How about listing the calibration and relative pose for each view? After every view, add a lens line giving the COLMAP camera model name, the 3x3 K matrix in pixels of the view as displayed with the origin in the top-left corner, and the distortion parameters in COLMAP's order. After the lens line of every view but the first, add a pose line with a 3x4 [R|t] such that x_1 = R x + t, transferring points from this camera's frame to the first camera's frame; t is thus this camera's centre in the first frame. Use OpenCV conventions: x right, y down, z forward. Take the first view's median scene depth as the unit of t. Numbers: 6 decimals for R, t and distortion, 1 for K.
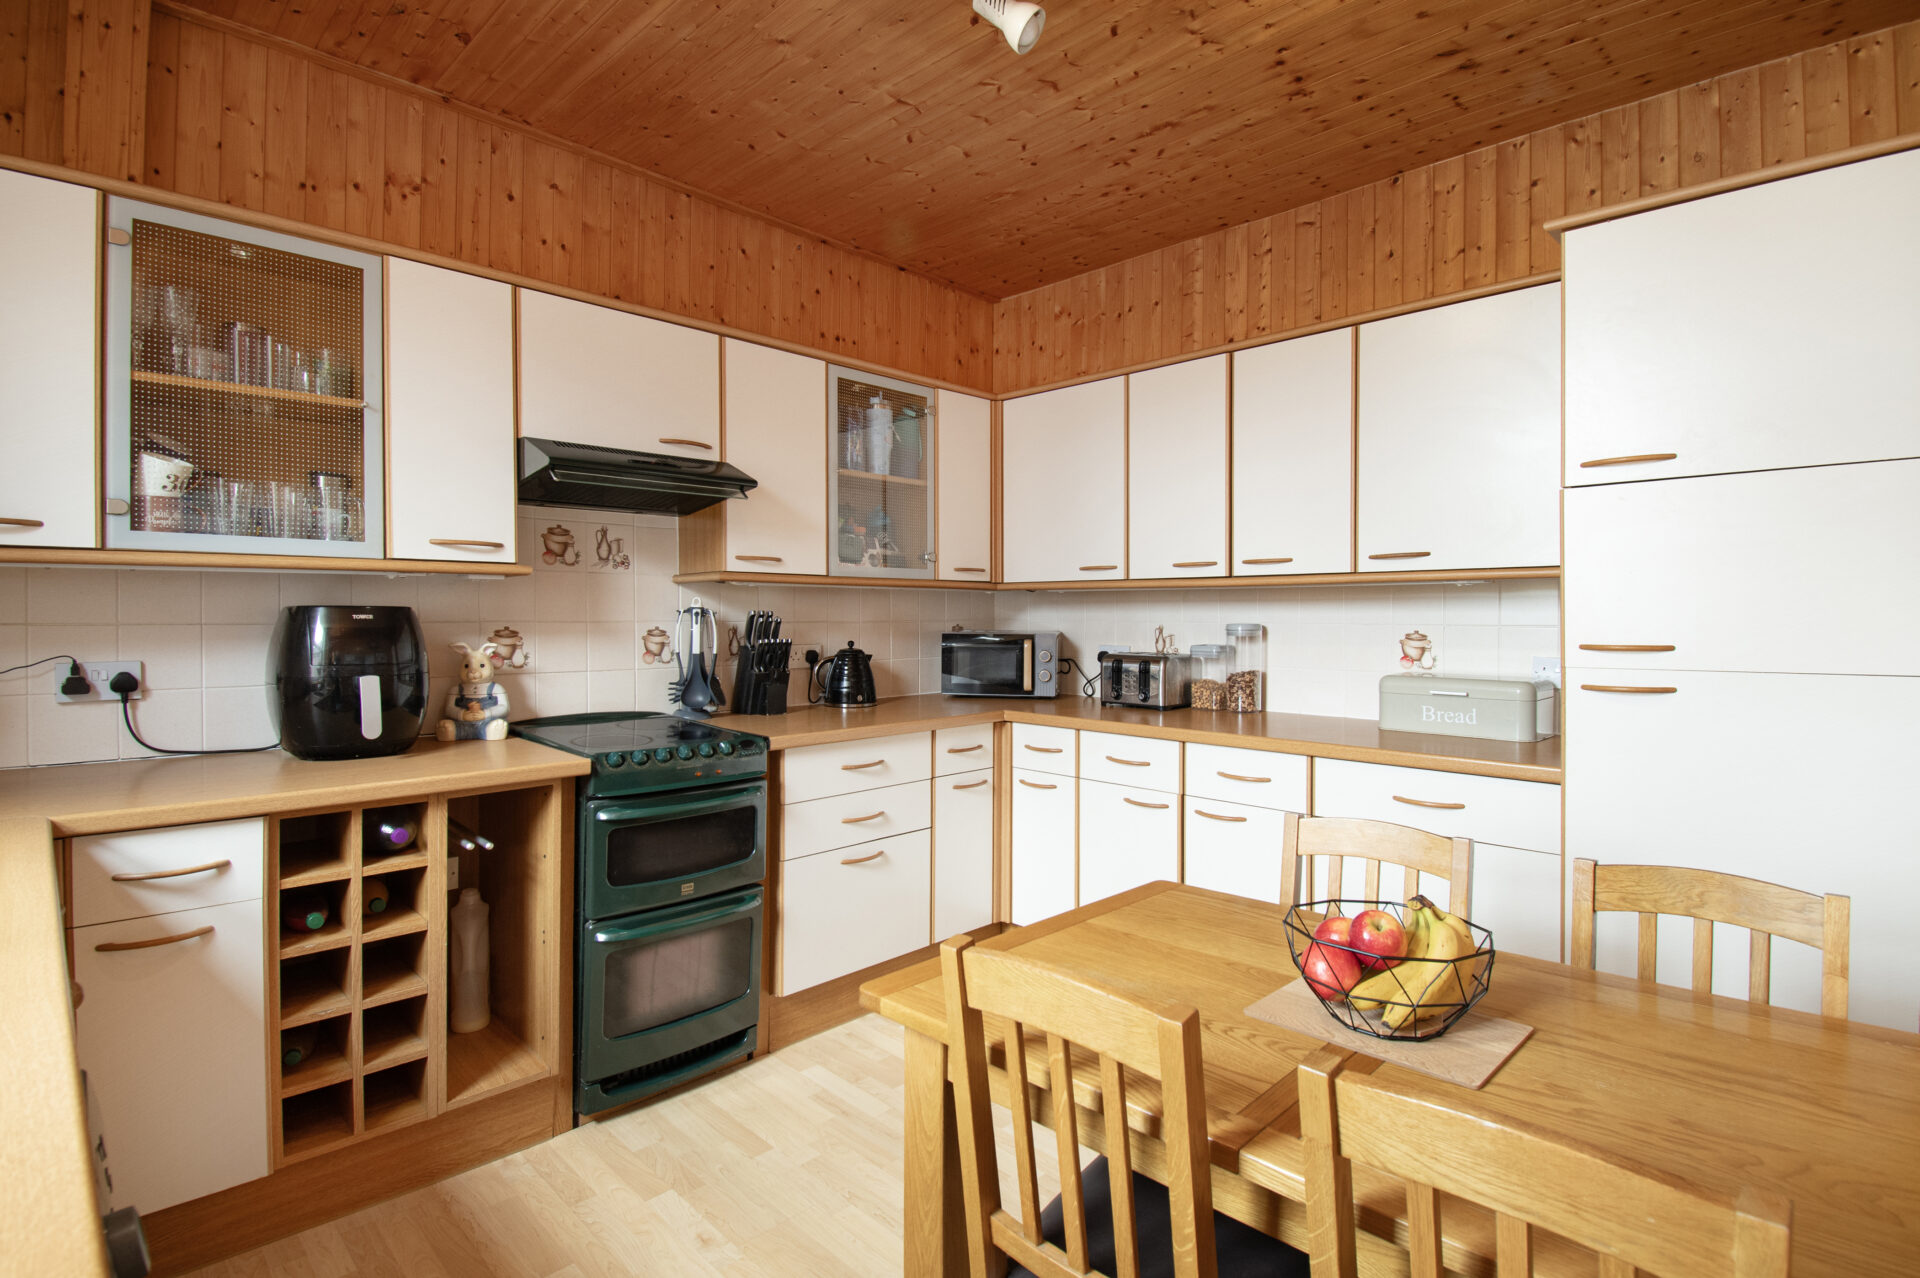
lens RADIAL K [[942.0, 0, 959.3], [0, 942.0, 629.9], [0, 0, 1]] dist [0.000452, -0.000546]
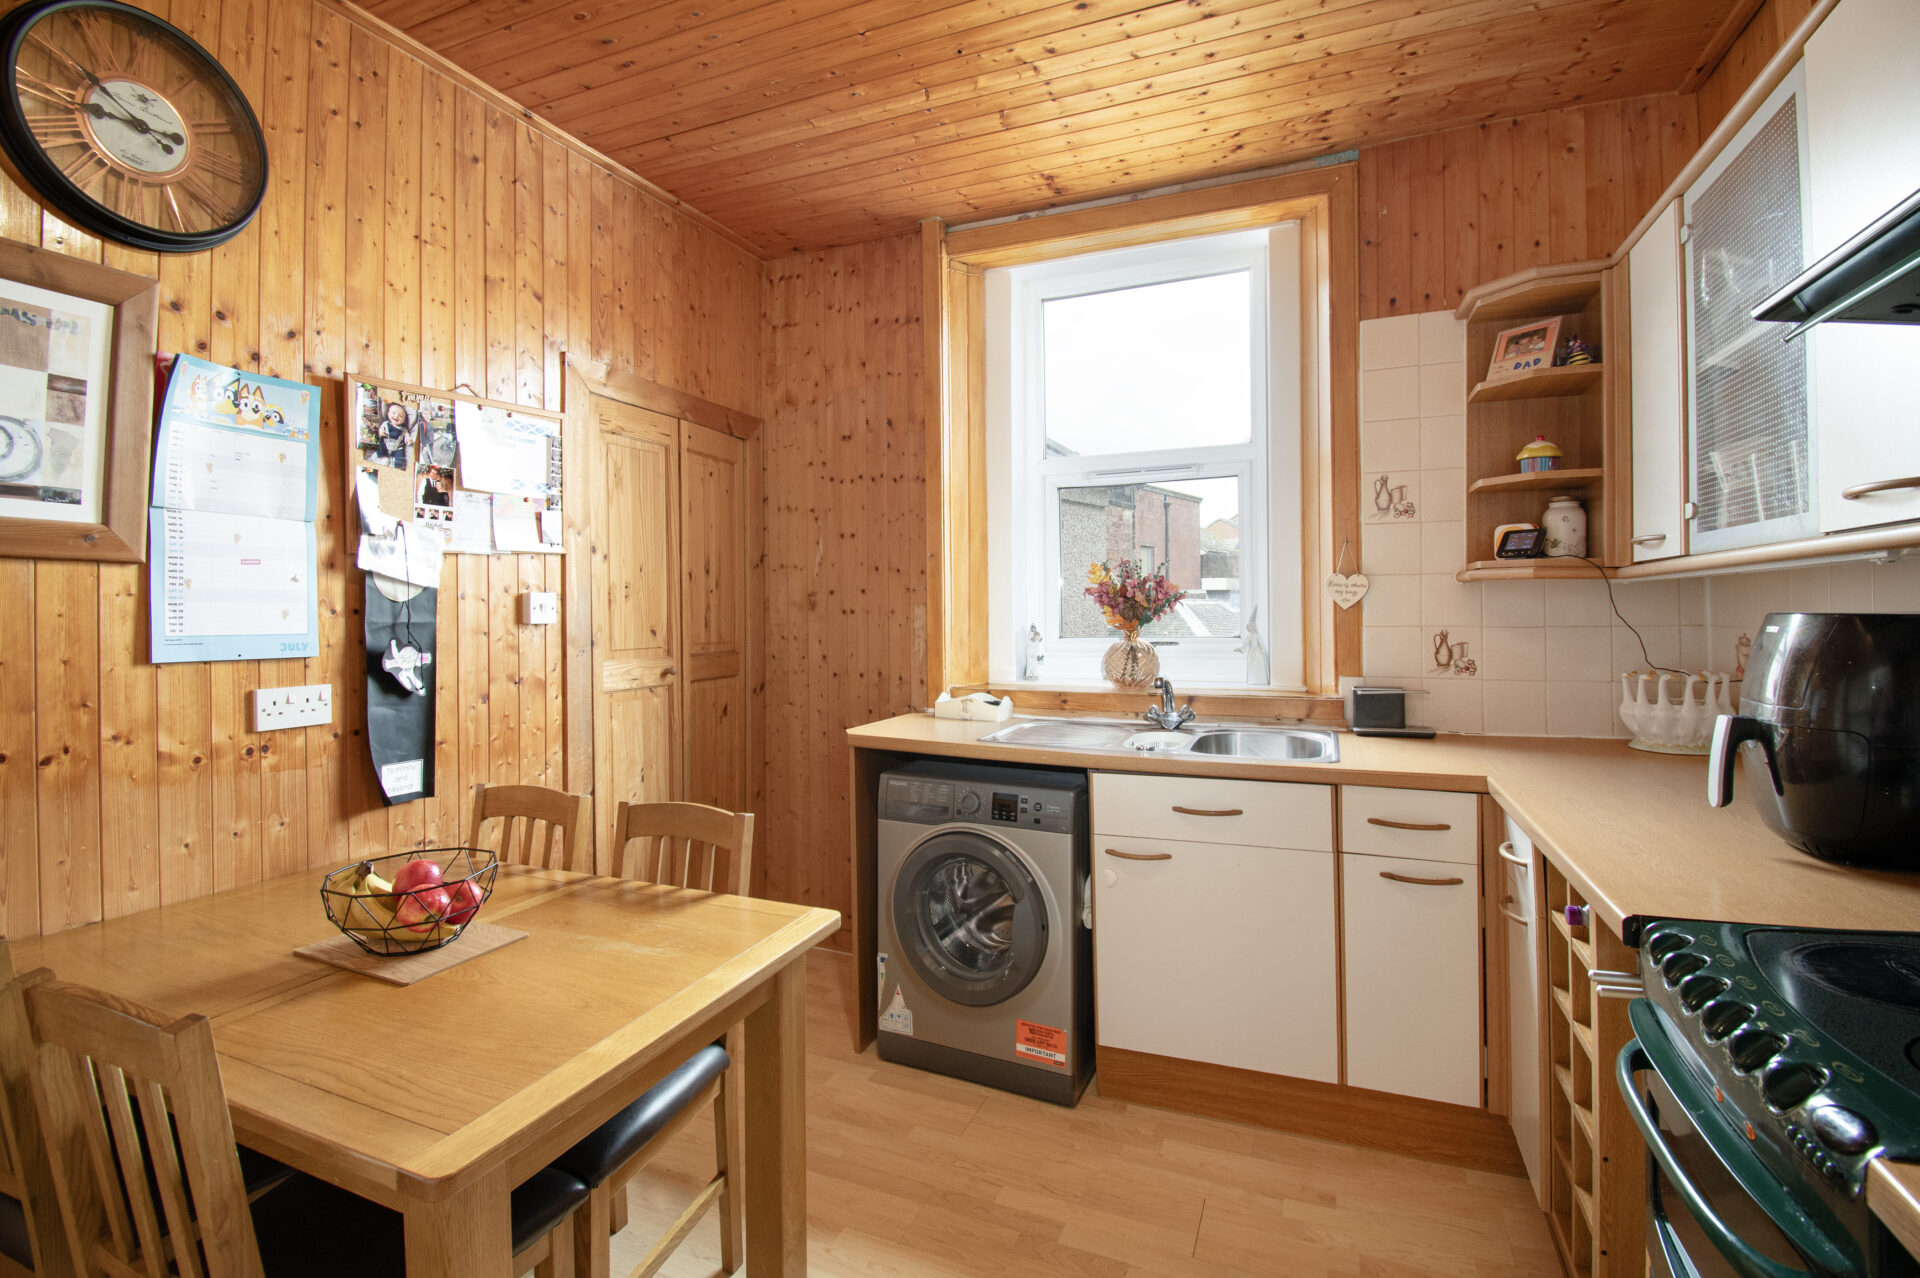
lens RADIAL K [[866.7, 0, 961.3], [0, 866.7, 611.6], [0, 0, 1]] dist [0.001080, -0.019482]
pose [[-0.925358, 0.004568, -0.379068, 0.097275], [-0.001829, 0.999862, 0.016513, -0.028388], [0.379091, 0.015973, -0.925222, 1.086648]]
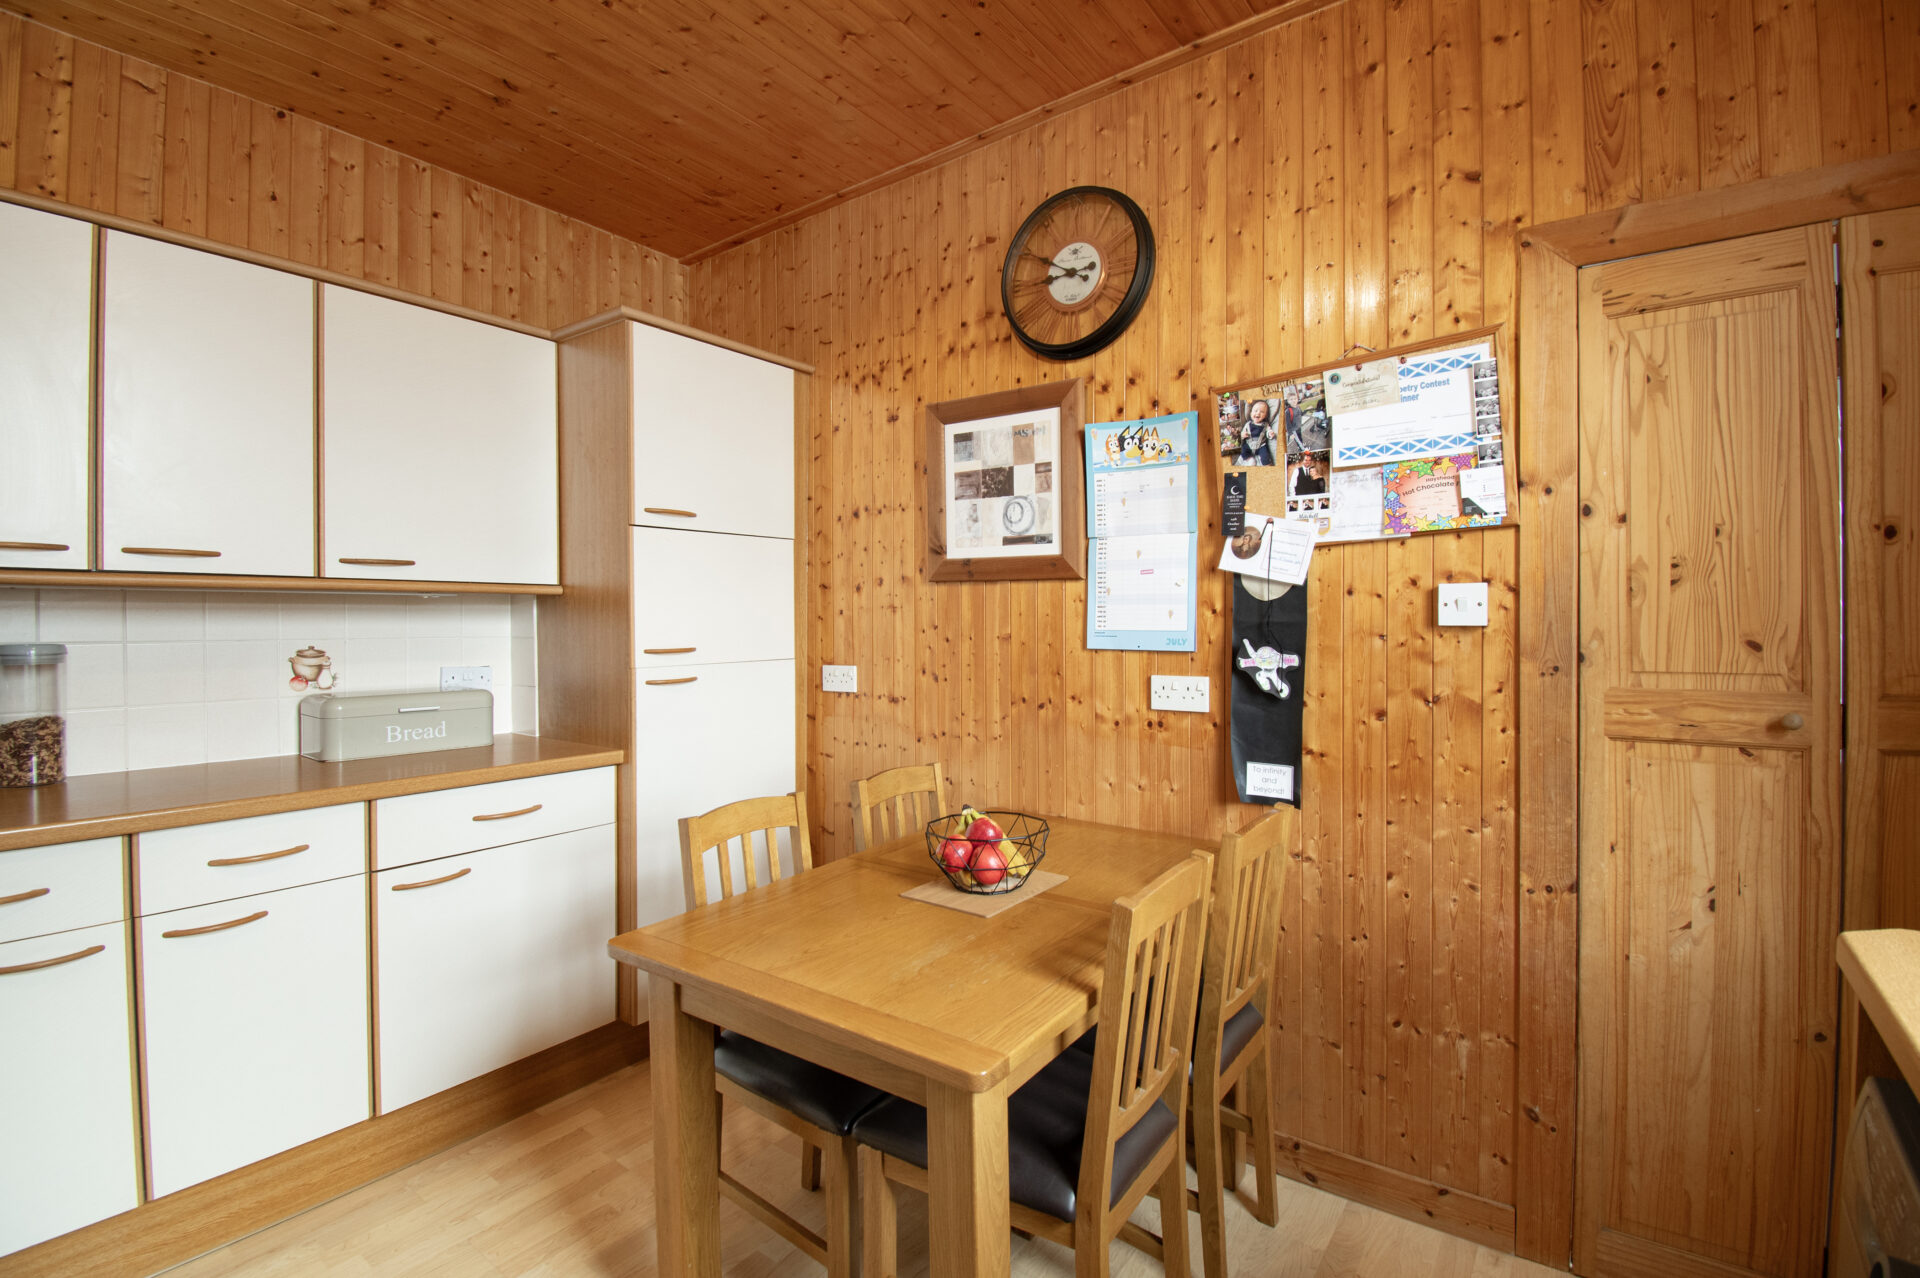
lens RADIAL K [[859.0, 0, 977.1], [0, 859.0, 631.9], [0, 0, 1]] dist [0.018296, -0.022762]
pose [[-0.154528, -0.011067, 0.987926, -0.431052], [0.020321, 0.999690, 0.014378, -0.012482], [-0.987779, 0.022298, -0.154255, 0.560135]]
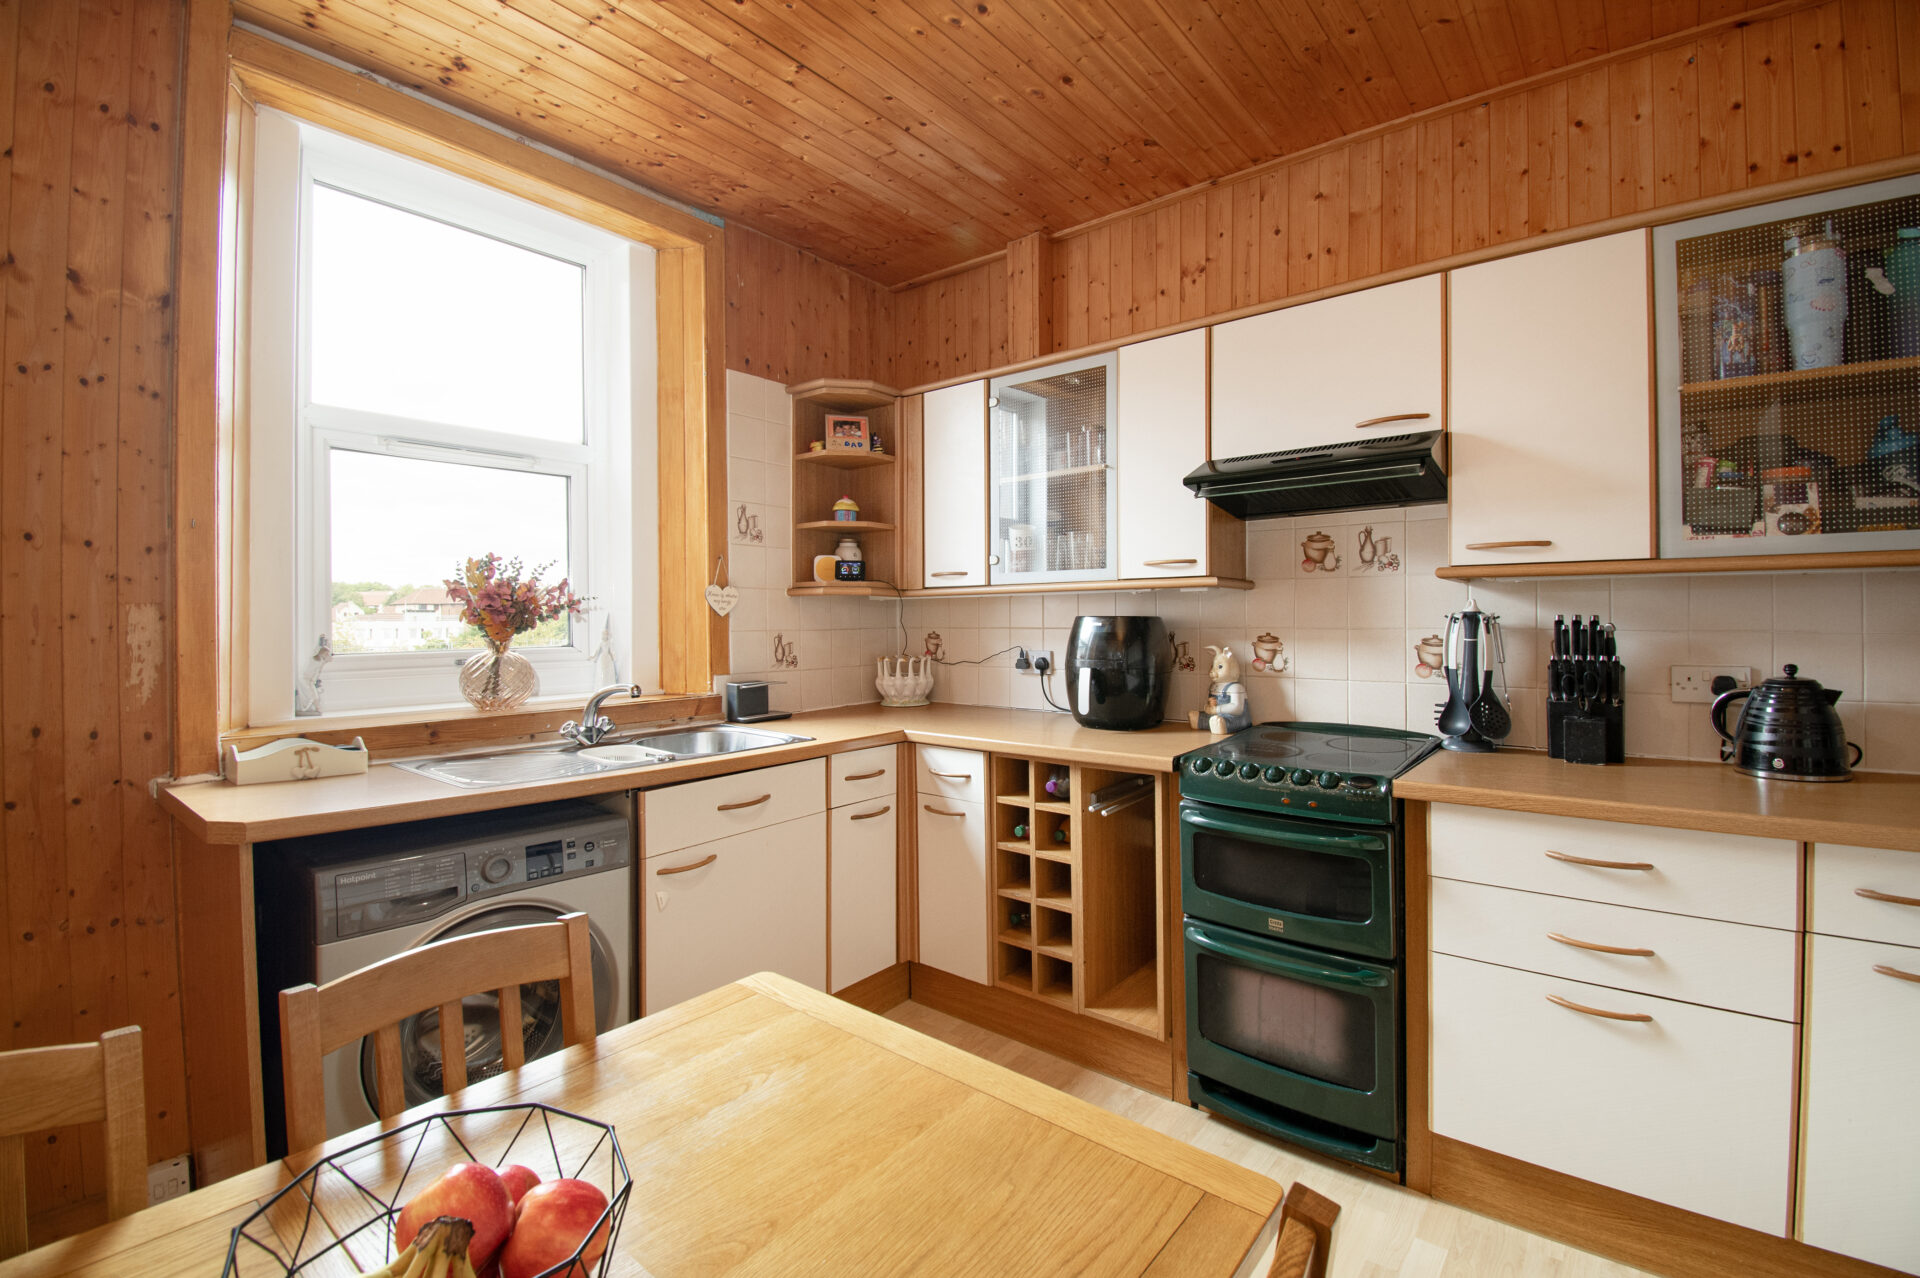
lens RADIAL K [[846.8, 0, 980.7], [0, 846.8, 620.0], [0, 0, 1]] dist [0.001272, -0.000223]
pose [[0.115899, -0.001857, -0.993259, 0.446569], [-0.010119, 0.999944, -0.003050, -0.011748], [0.993210, 0.010404, 0.115873, 0.565822]]
